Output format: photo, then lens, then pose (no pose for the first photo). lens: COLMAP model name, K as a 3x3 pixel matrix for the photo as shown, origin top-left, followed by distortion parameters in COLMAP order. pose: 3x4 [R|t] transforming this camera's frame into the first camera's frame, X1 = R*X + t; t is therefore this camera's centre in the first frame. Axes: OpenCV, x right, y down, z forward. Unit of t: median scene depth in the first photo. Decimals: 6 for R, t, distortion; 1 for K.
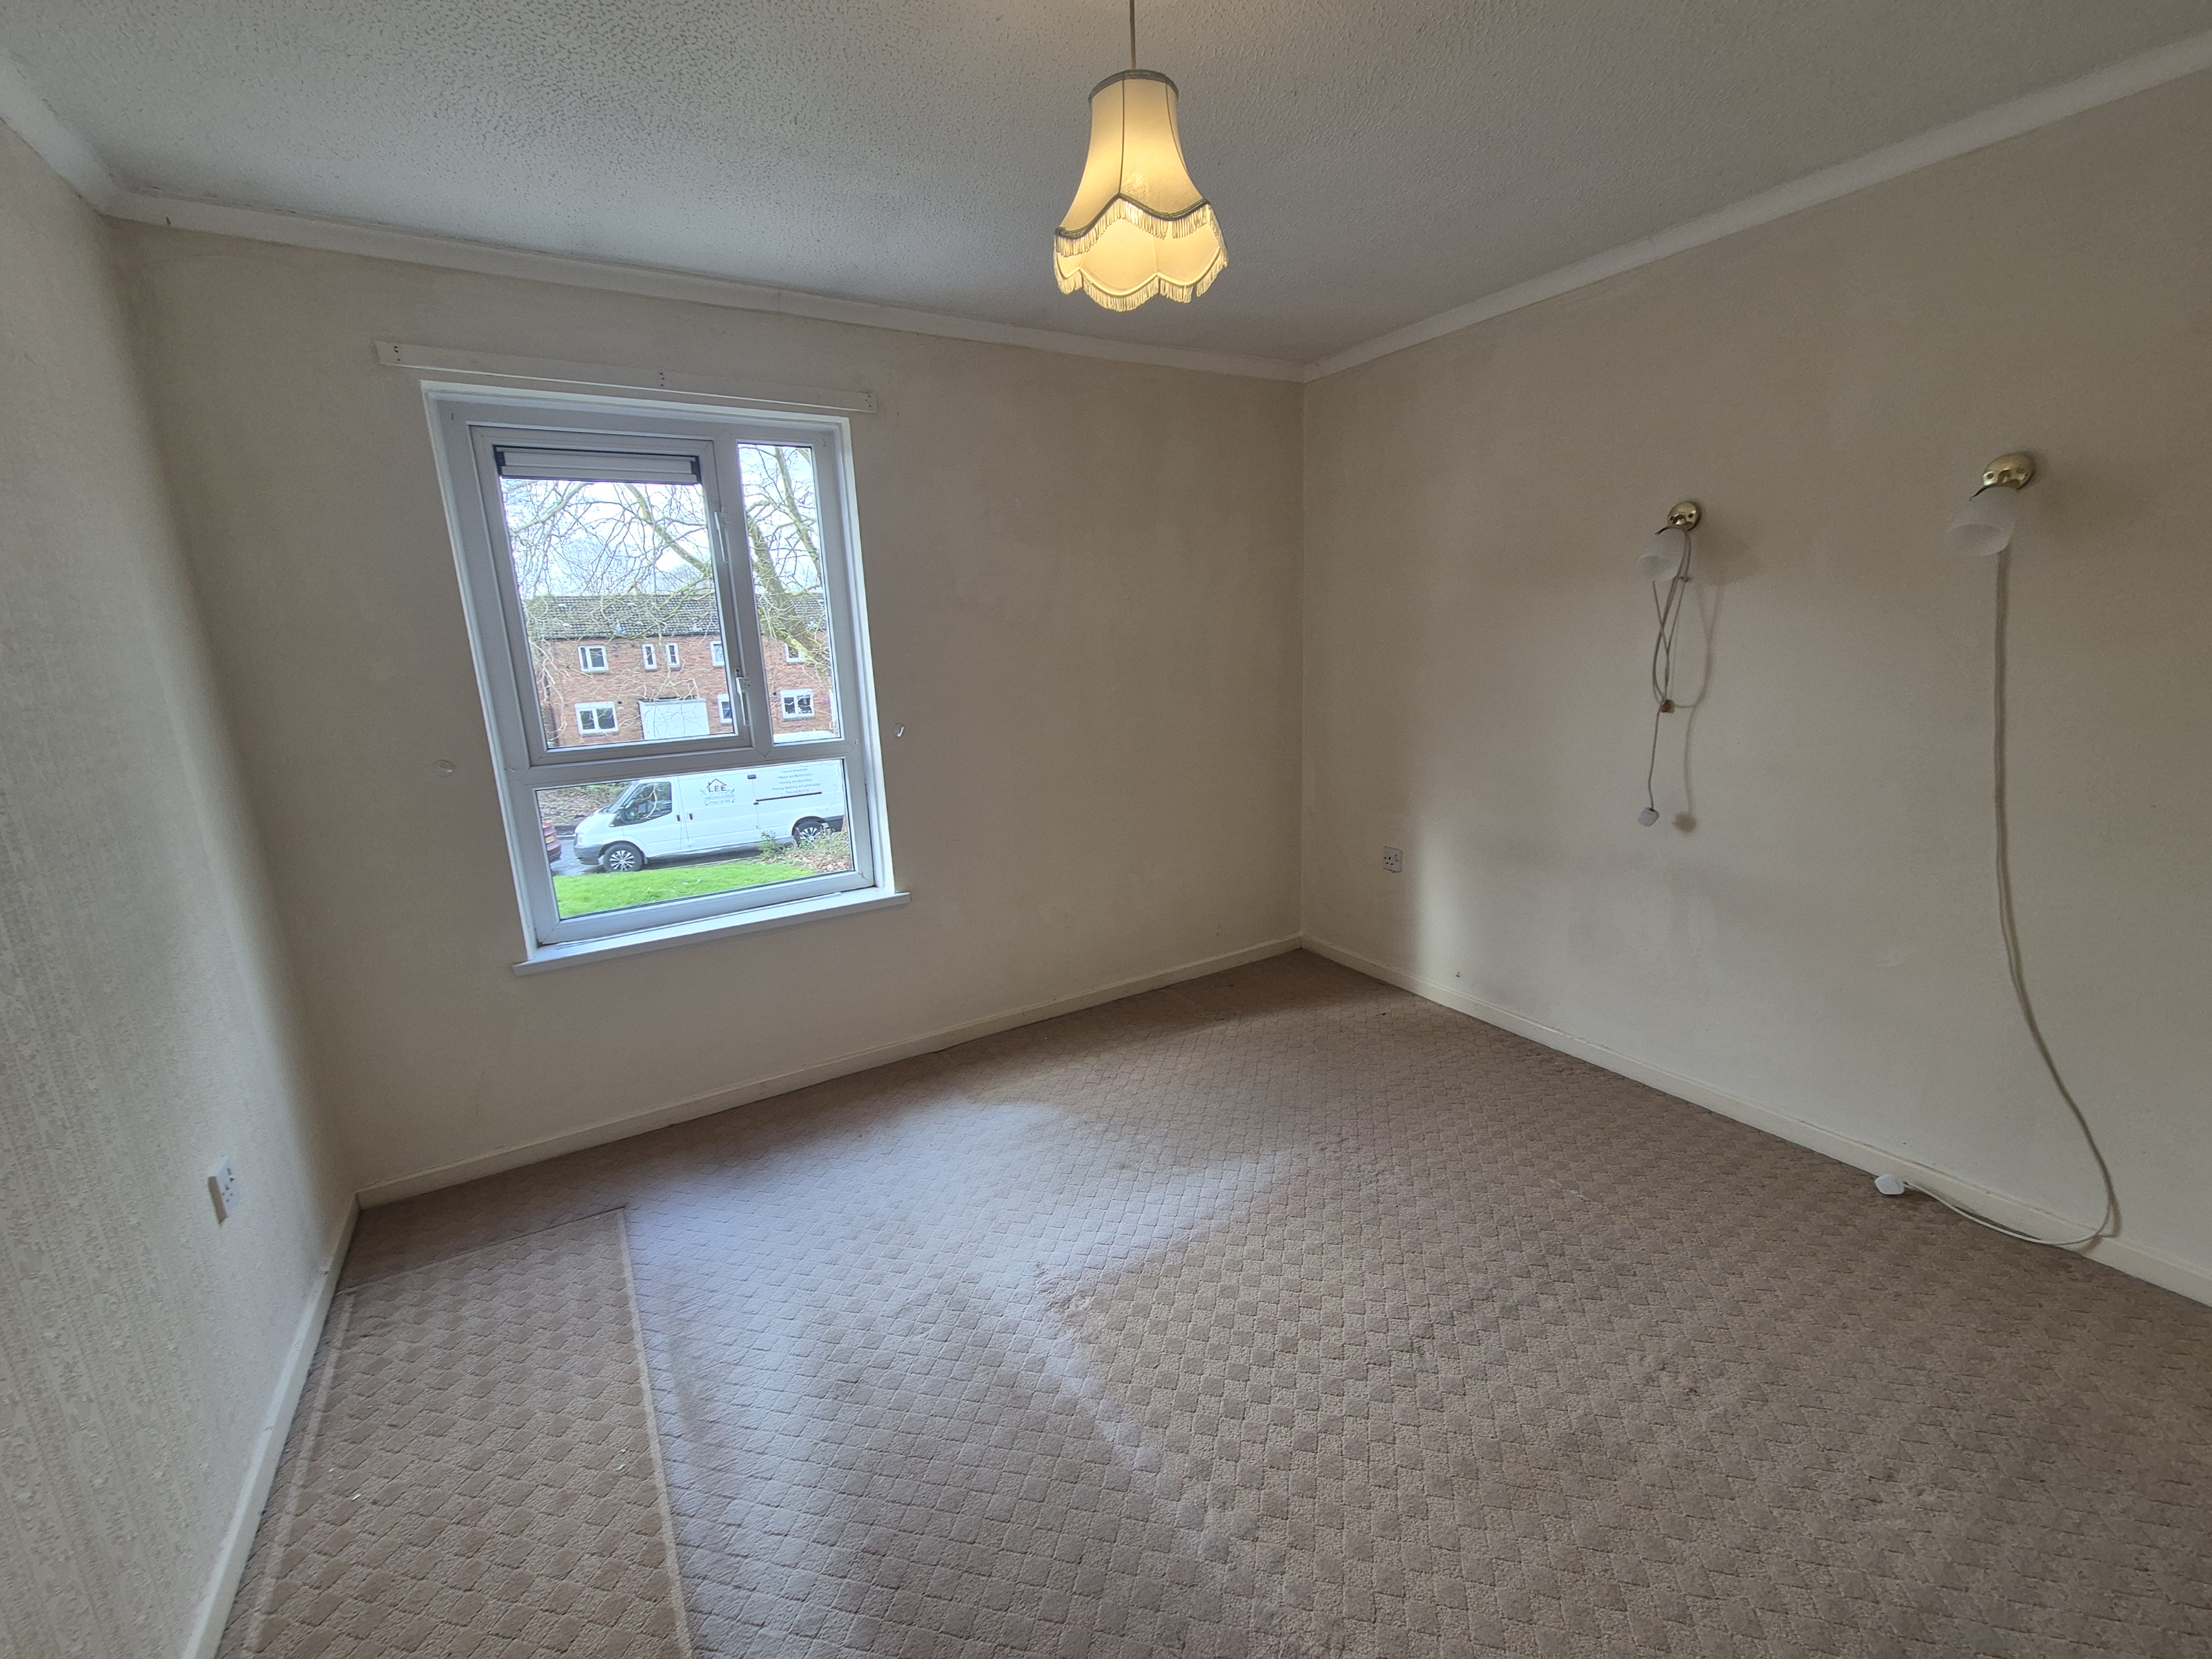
lens RADIAL K [[908.5, 0, 1115.6], [0, 908.5, 826.6], [0, 0, 1]] dist [0.002111, -0.000170]
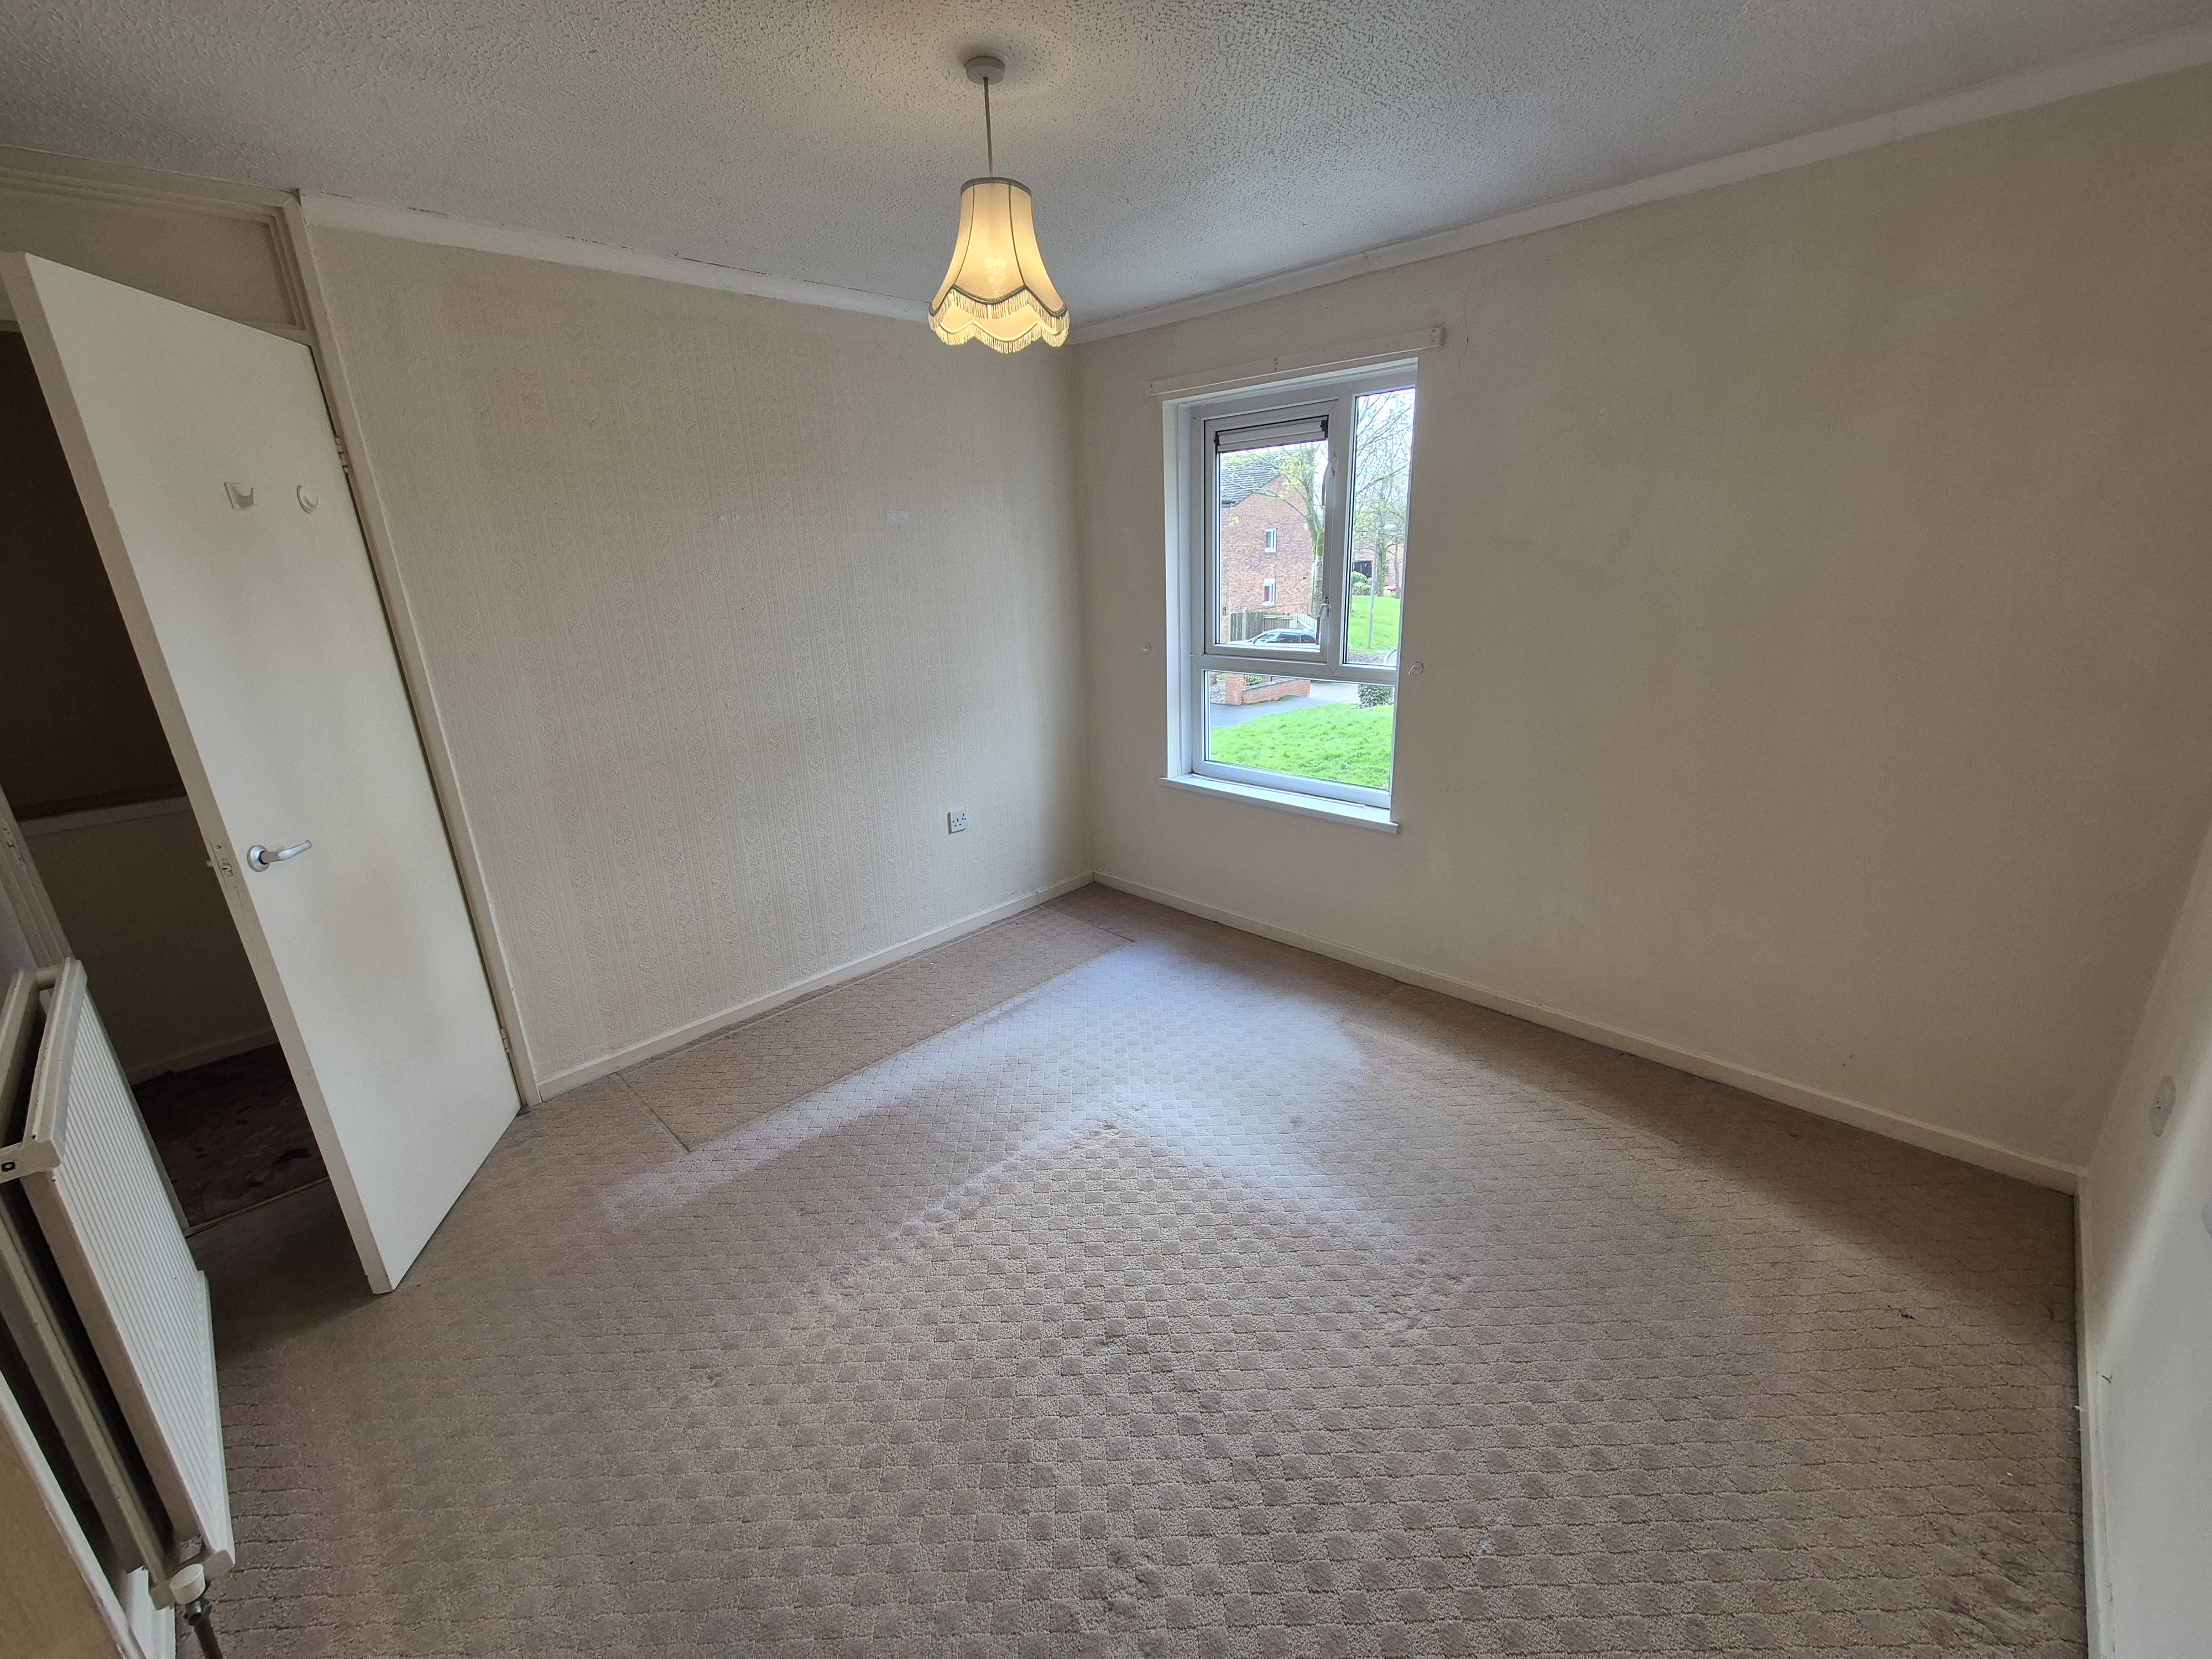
lens RADIAL K [[908.5, 0, 1110.7], [0, 908.5, 828.7], [0, 0, 1]] dist [0.002111, -0.000170]
pose [[0.244789, 0.315848, -0.916689, 0.854835], [-0.182001, 0.943615, 0.276524, -0.199862], [0.952341, 0.099148, 0.288471, 0.505648]]
